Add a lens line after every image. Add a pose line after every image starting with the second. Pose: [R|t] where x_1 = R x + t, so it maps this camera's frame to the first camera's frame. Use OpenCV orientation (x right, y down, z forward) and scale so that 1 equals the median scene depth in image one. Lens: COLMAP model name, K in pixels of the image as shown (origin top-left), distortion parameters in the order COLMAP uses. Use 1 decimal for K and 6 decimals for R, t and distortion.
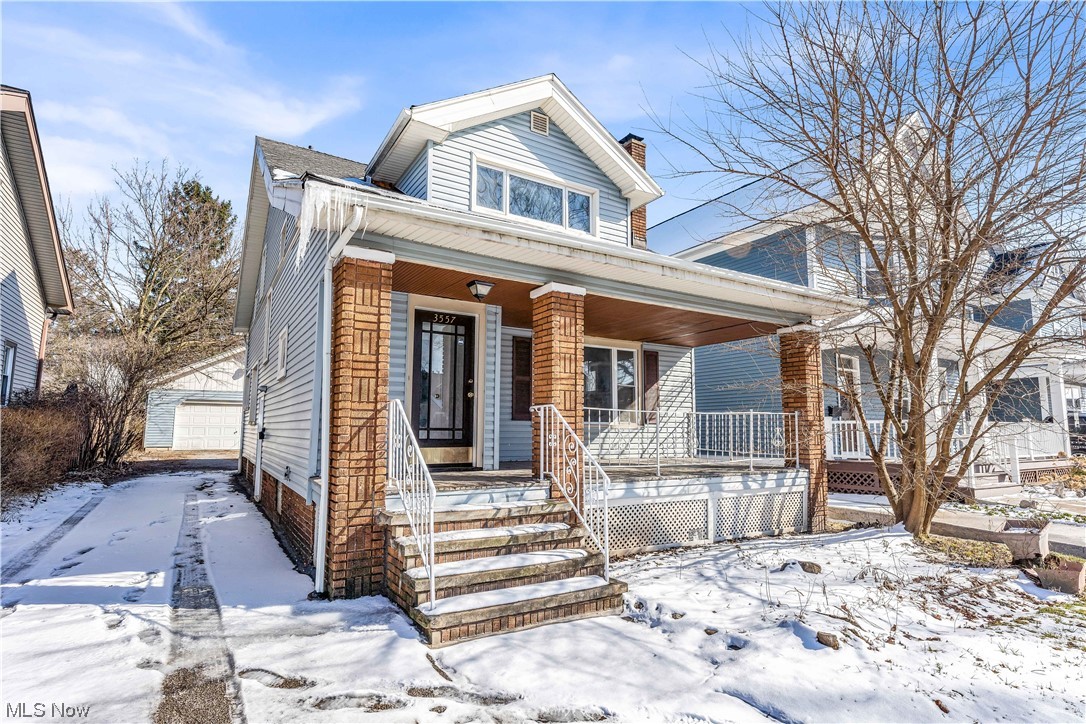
lens RADIAL K [[551.4, 0, 541.4], [0, 551.4, 364.5], [0, 0, 1]] dist [-0.001360, 0.001385]
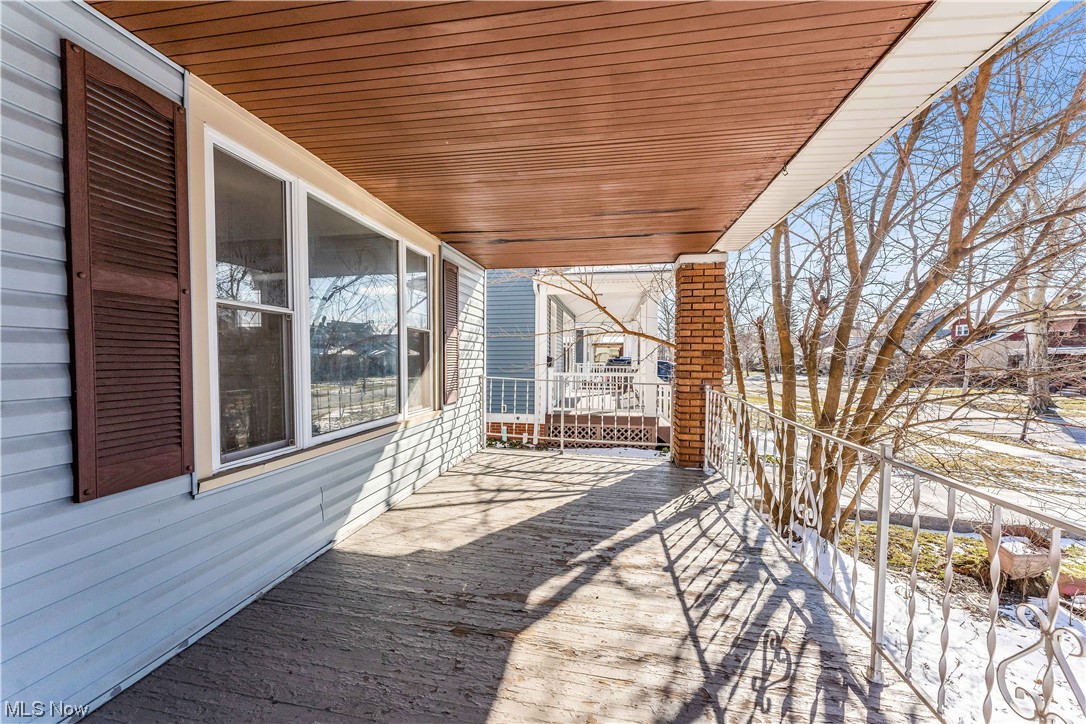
lens RADIAL K [[431.7, 0, 540.7], [0, 431.7, 367.9], [0, 0, 1]] dist [-0.001252, -0.000070]
pose [[0.663941, -0.021338, 0.747480, -0.067109], [-0.090947, 0.989868, 0.109039, 0.030631], [-0.742234, -0.140377, 0.655274, 0.951619]]
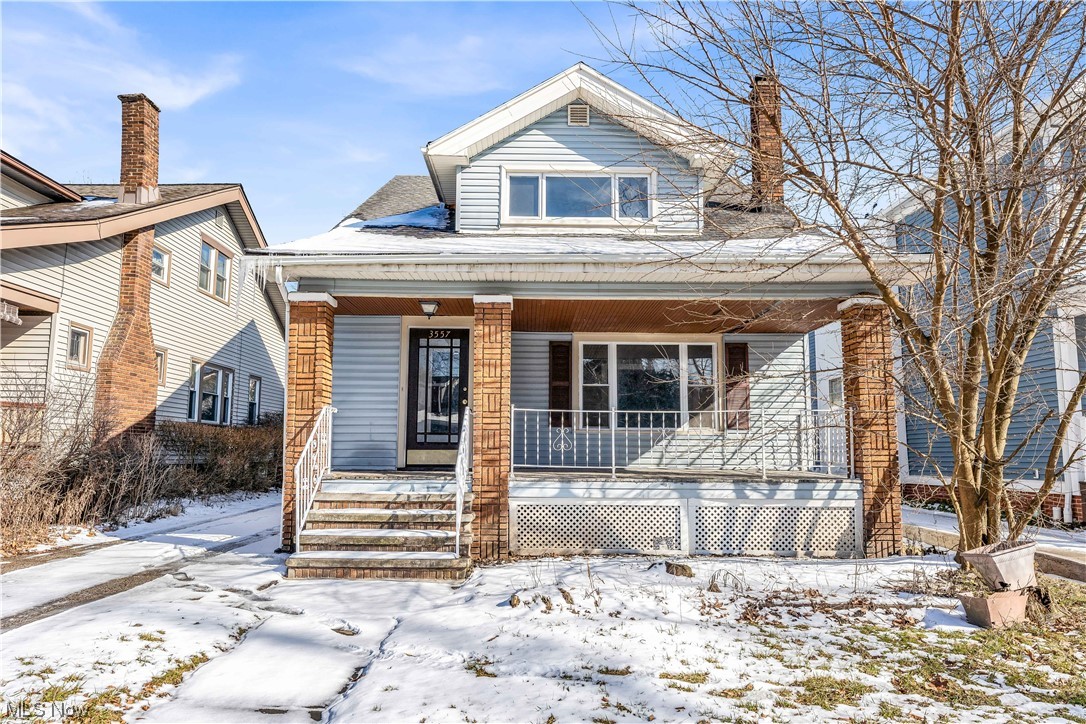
lens RADIAL K [[712.3, 0, 541.0], [0, 712.3, 365.4], [0, 0, 1]] dist [0.000124, -0.000130]
pose [[0.857397, -0.065206, -0.510508, 0.710574], [0.060207, 0.997838, -0.026335, 0.029355], [0.511122, -0.008157, 0.859470, -0.123076]]
